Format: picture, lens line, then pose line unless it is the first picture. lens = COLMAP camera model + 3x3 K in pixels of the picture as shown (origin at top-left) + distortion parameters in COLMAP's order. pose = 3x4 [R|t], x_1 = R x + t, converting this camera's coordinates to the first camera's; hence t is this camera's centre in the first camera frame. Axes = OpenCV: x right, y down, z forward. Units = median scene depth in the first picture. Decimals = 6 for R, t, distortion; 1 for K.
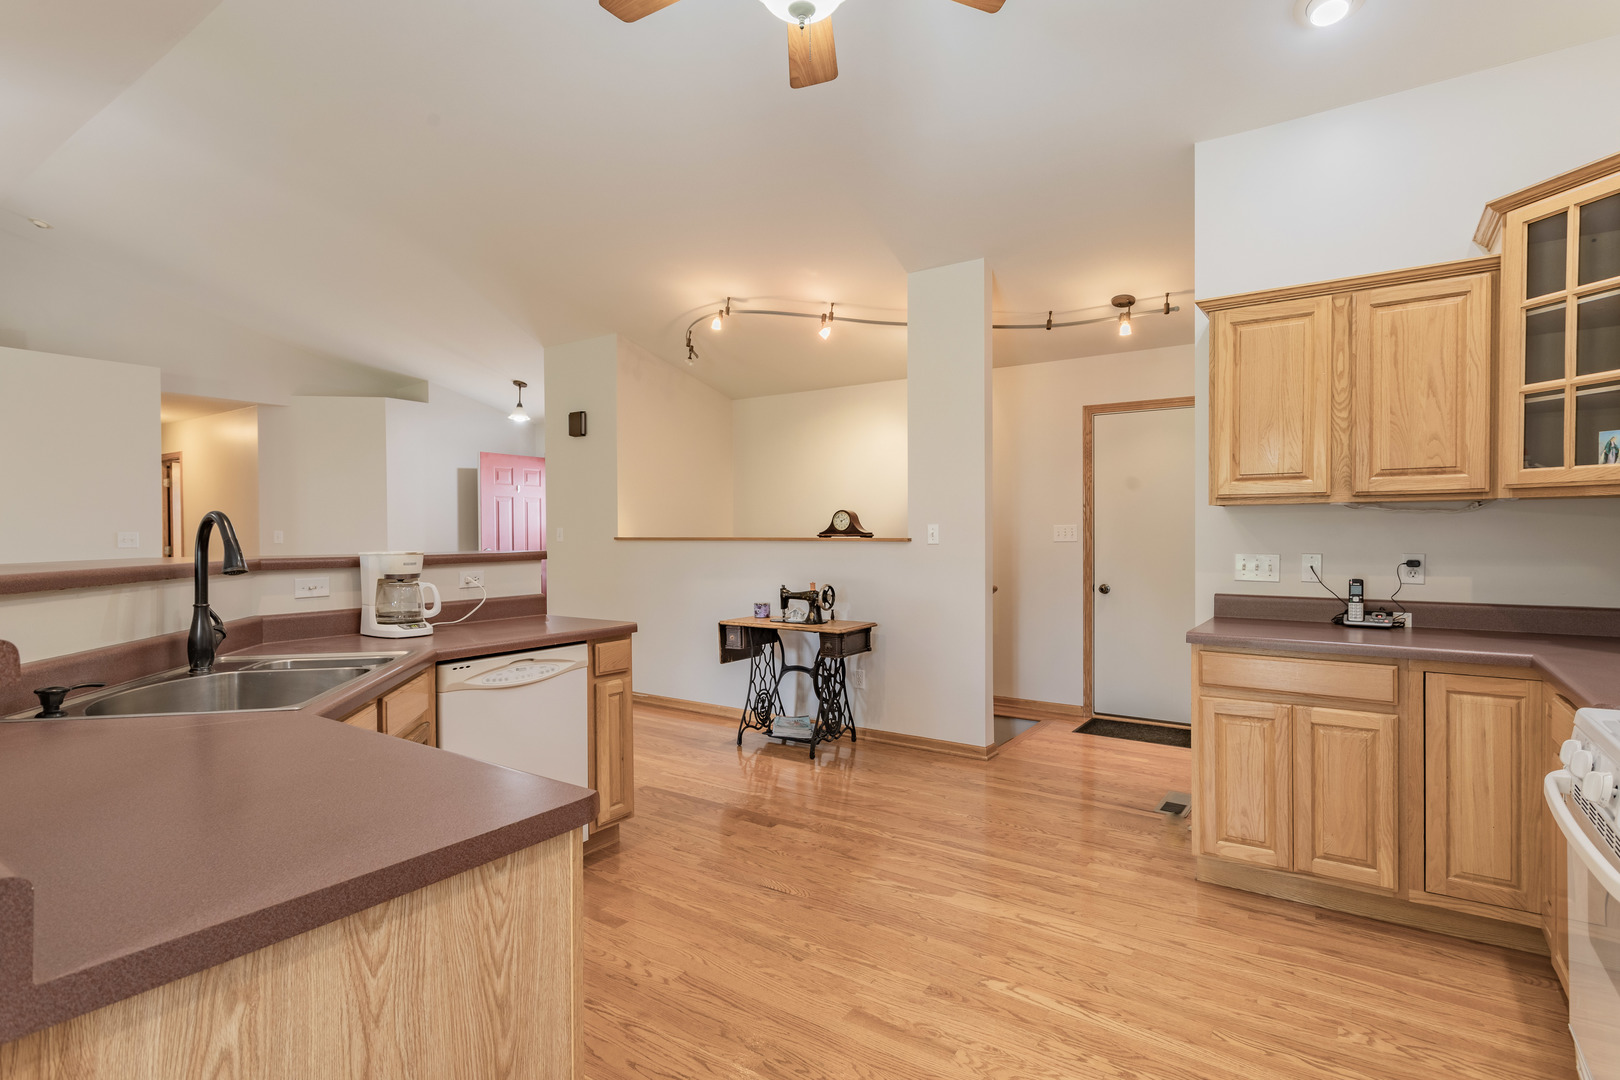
lens RADIAL K [[780.8, 0, 803.8], [0, 780.8, 542.3], [0, 0, 1]] dist [0.004167, 0.002815]
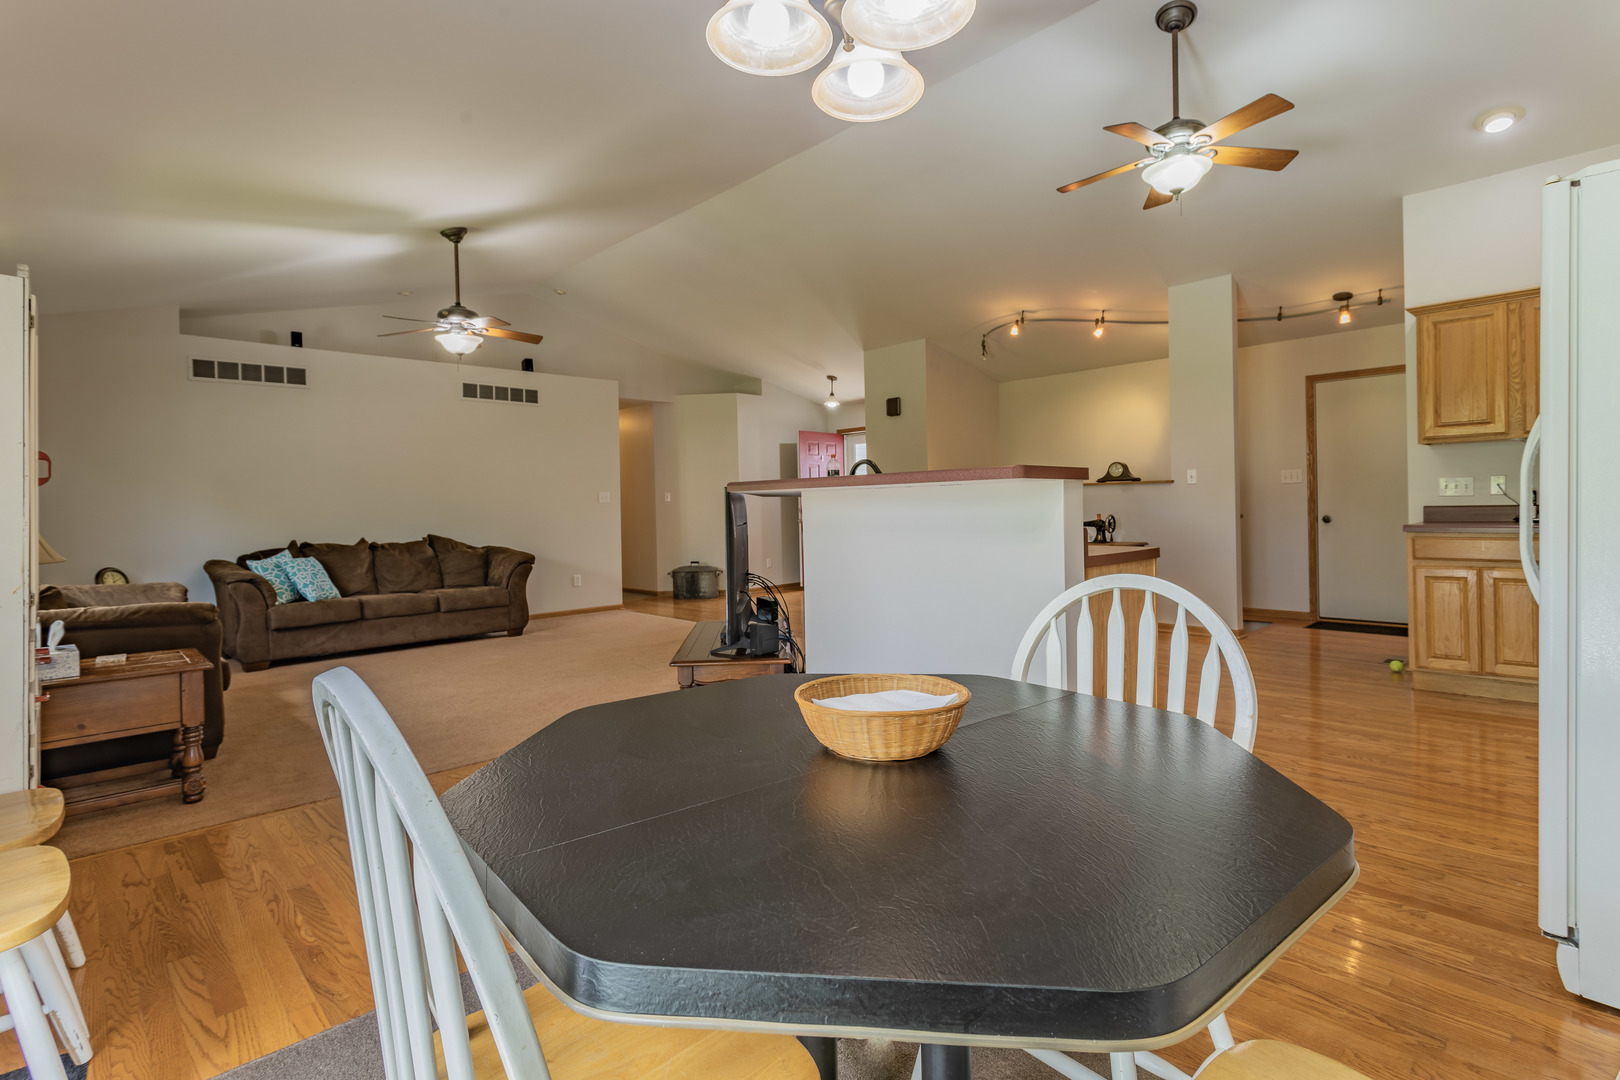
lens RADIAL K [[780.8, 0, 808.7], [0, 780.8, 514.8], [0, 0, 1]] dist [0.004167, 0.002815]
pose [[0.982239, -0.016855, -0.186876, -0.293594], [0.016580, 0.999858, -0.003031, 0.061306], [0.186901, -0.000122, 0.982379, -0.581789]]
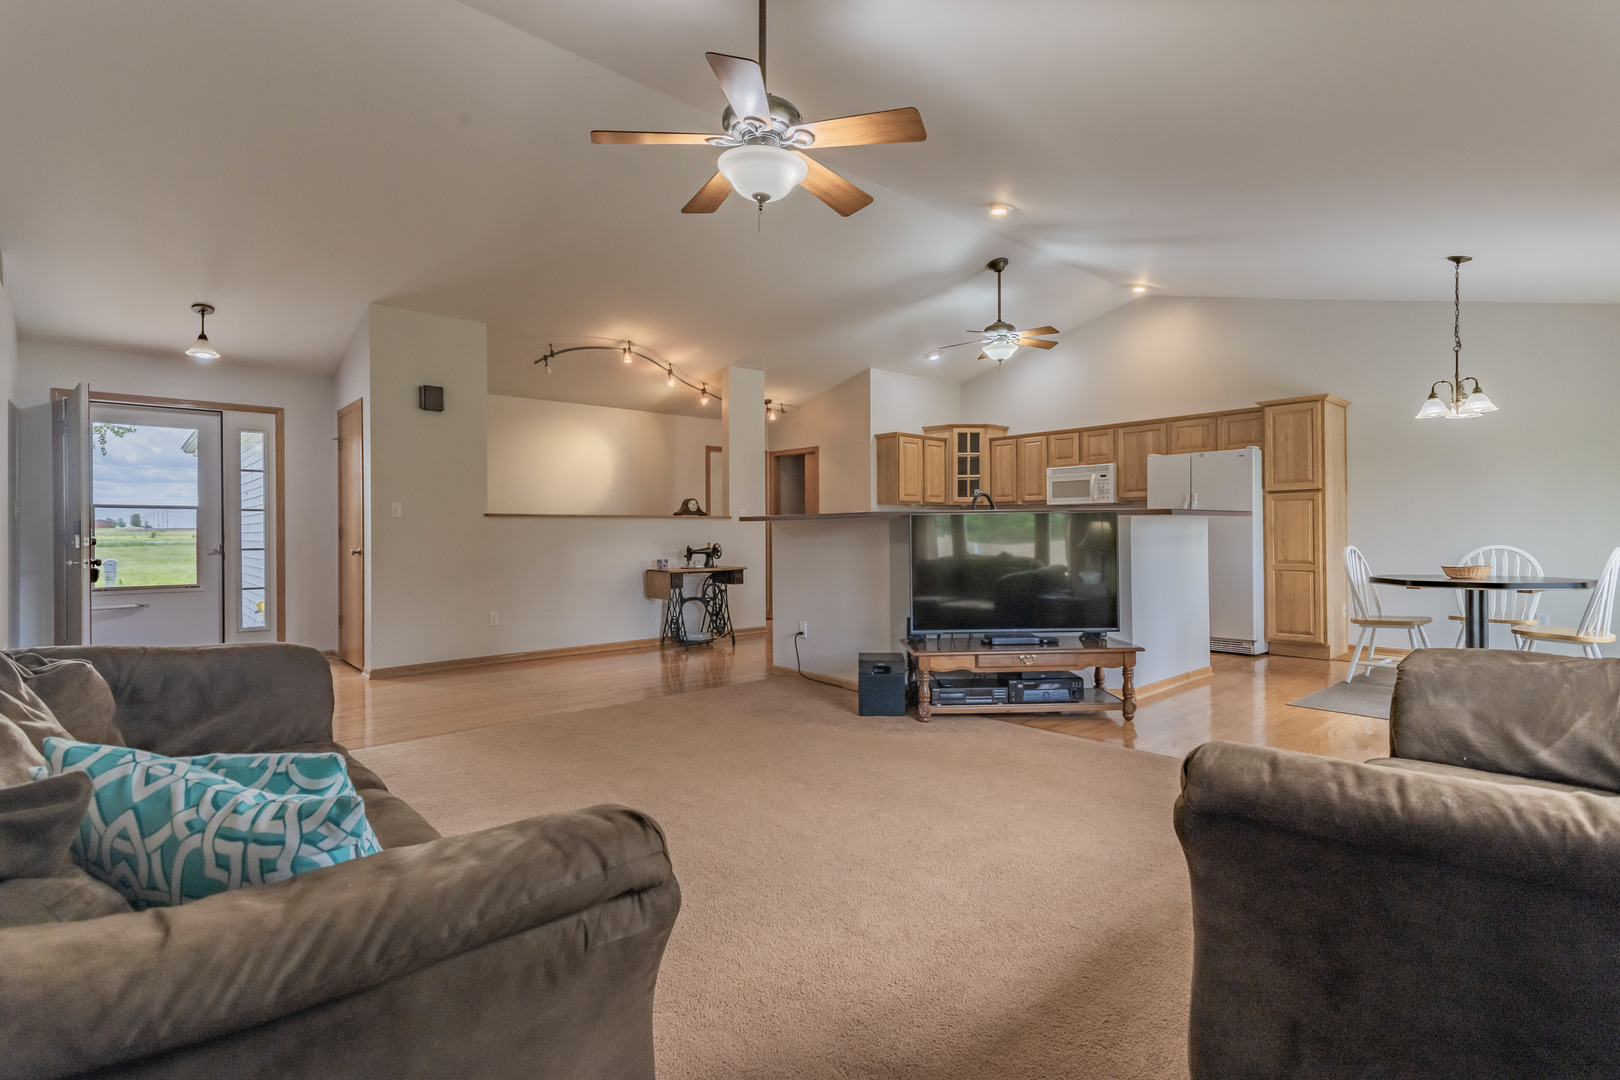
lens RADIAL K [[780.8, 0, 808.9], [0, 780.8, 534.5], [0, 0, 1]] dist [0.004167, 0.002815]
pose [[0.221215, -0.002446, 0.975222, -1.944361], [0.019388, 0.999810, -0.001891, 0.053466], [-0.975032, 0.019326, 0.221221, 0.572353]]
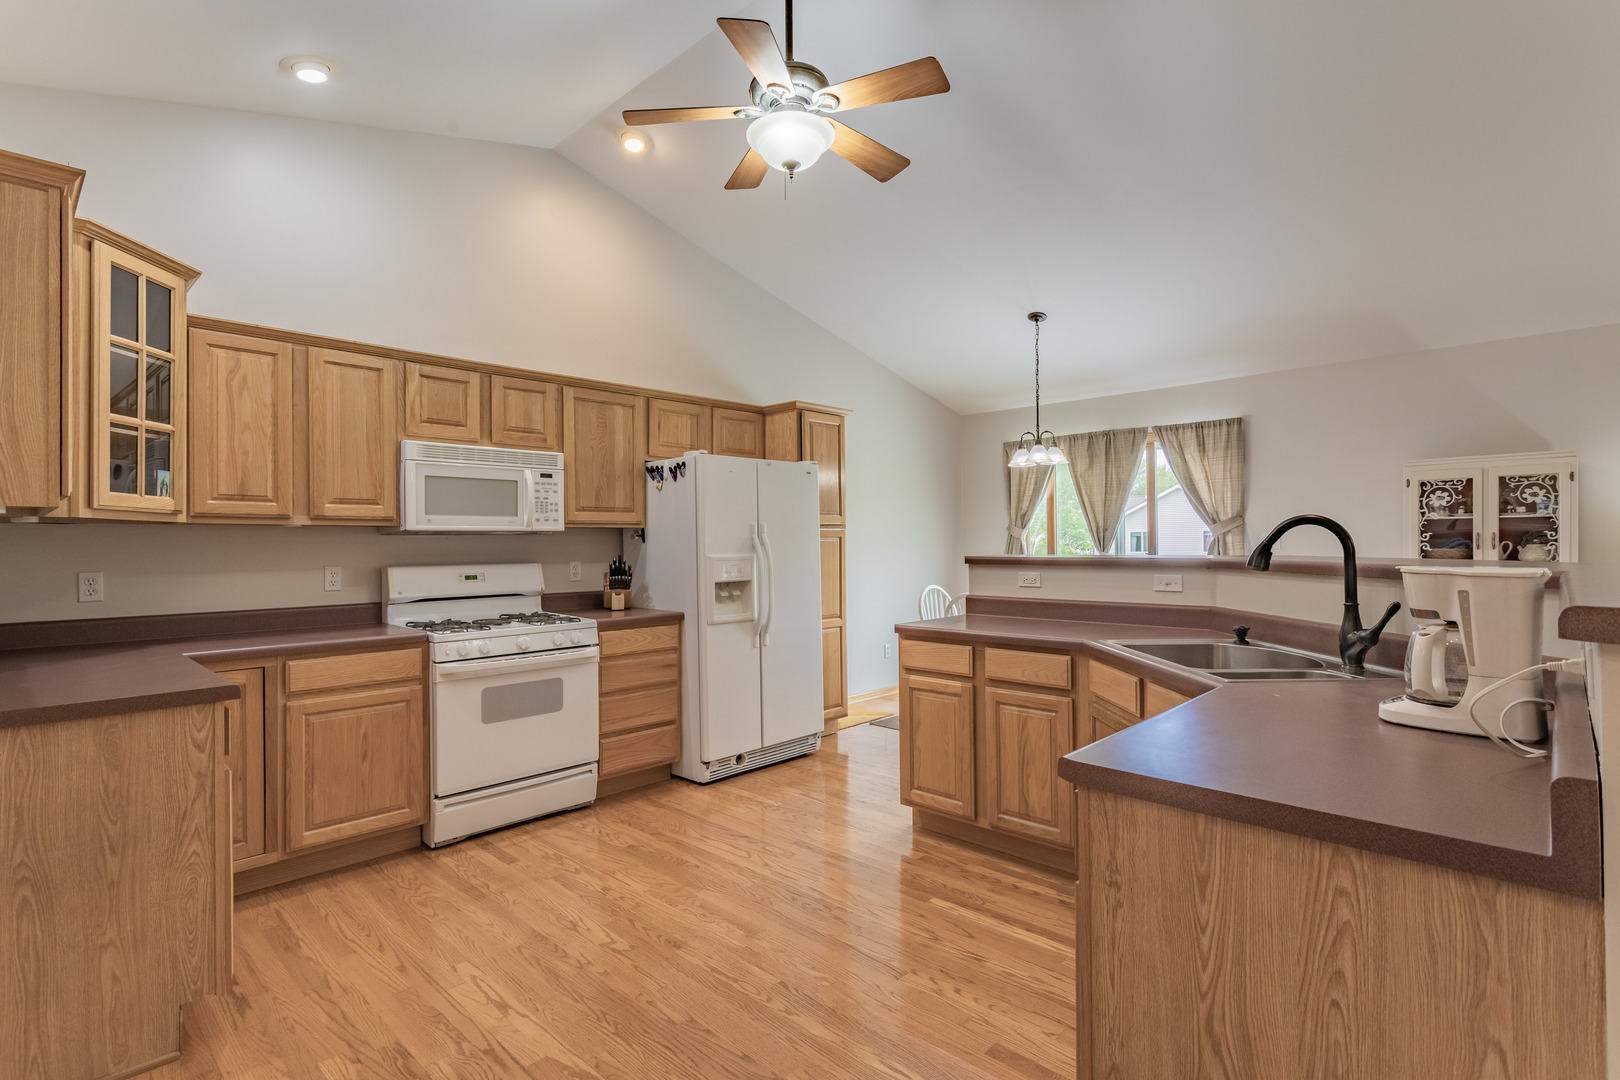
lens RADIAL K [[780.8, 0, 803.4], [0, 780.8, 543.1], [0, 0, 1]] dist [0.004167, 0.002815]
pose [[-0.988260, 0.012837, 0.152242, -0.121343], [0.014801, 0.999821, 0.011777, -0.014527], [-0.152064, 0.013892, -0.988273, 1.264272]]
